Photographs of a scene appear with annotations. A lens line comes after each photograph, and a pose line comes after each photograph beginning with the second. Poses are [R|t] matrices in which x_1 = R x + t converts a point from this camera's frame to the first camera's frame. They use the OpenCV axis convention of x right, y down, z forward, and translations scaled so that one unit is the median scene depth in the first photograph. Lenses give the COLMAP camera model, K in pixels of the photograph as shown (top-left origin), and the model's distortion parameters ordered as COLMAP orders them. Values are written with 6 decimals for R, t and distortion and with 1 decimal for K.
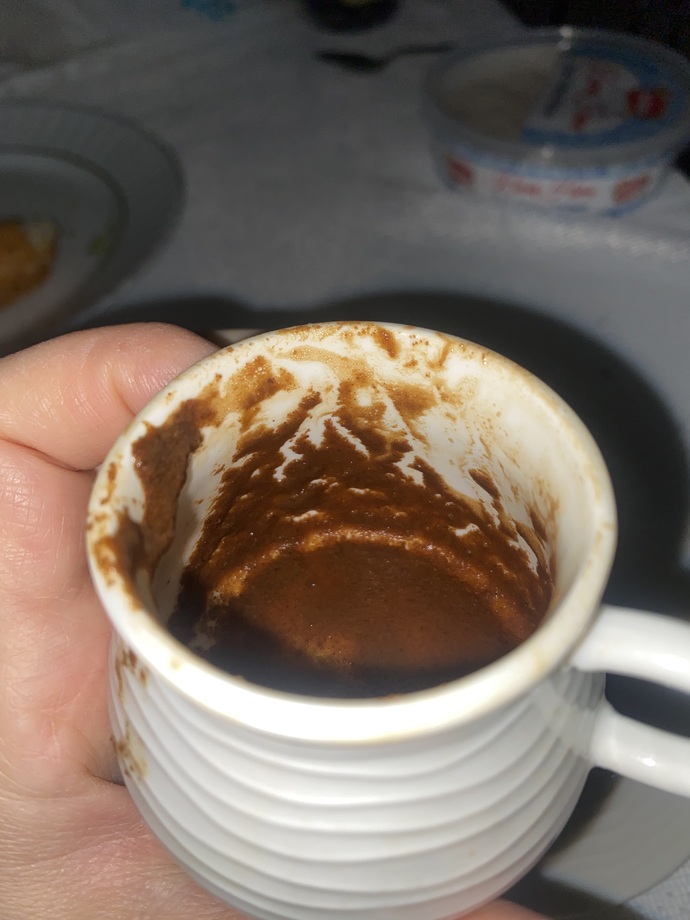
lens RADIAL K [[690.4, 0, 339.0], [0, 690.4, 458.5], [0, 0, 1]] dist [0.029271, -0.010820]
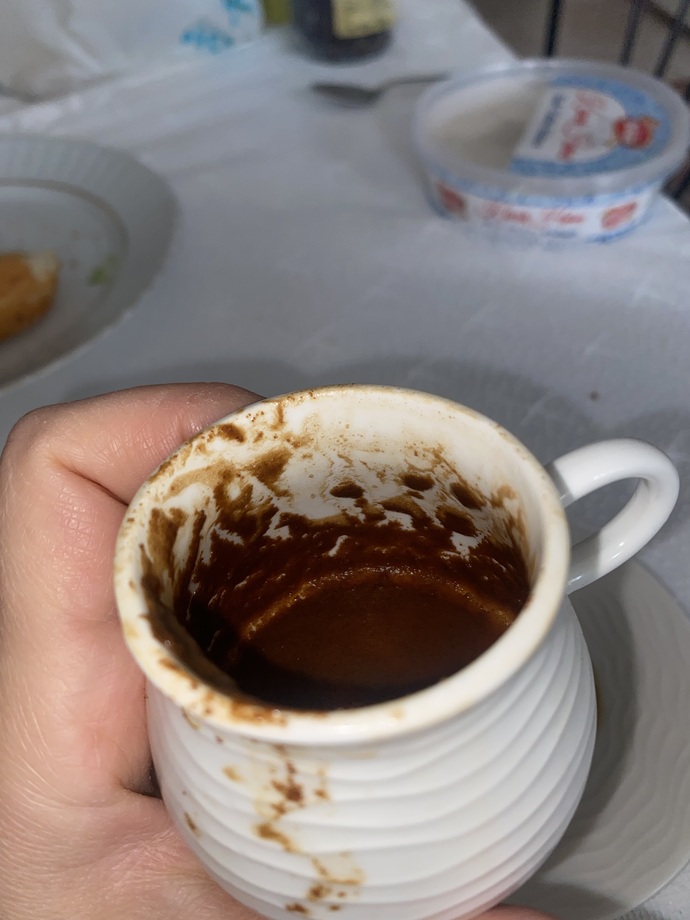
lens RADIAL K [[690.4, 0, 351.3], [0, 690.4, 455.9], [0, 0, 1]] dist [0.029271, -0.010820]
pose [[0.636501, -0.552865, 0.537780, -0.413509], [0.618347, 0.782542, 0.072634, -0.099816], [-0.460992, 0.286303, 0.839951, -0.002892]]
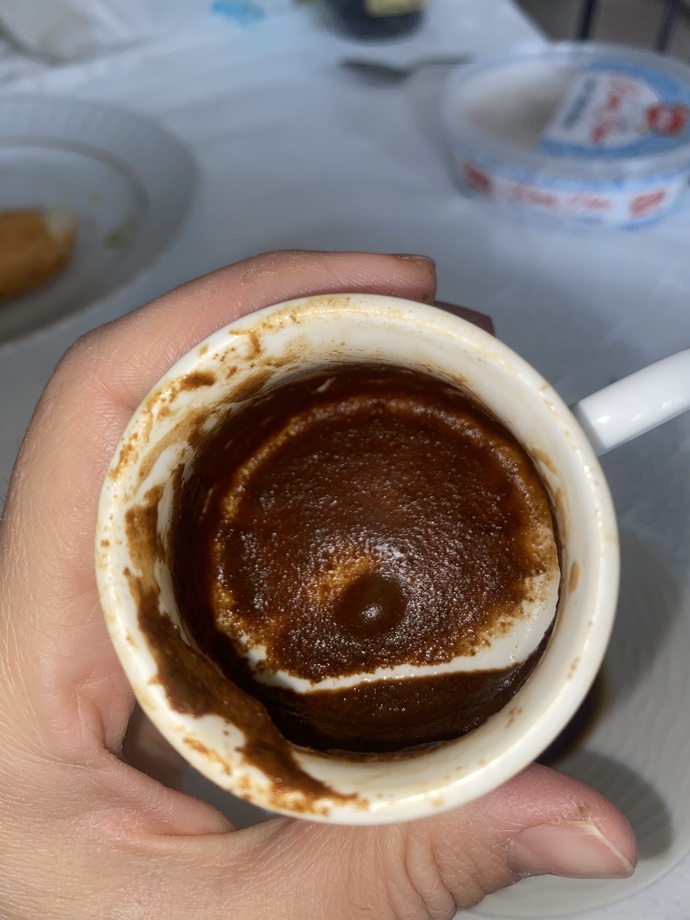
lens RADIAL K [[690.4, 0, 362.7], [0, 690.4, 459.7], [0, 0, 1]] dist [0.029271, -0.010820]
pose [[0.572380, -0.809724, 0.129337, -0.004134], [0.636374, 0.538121, 0.552679, -0.451444], [-0.517116, -0.234036, 0.823297, 0.158409]]
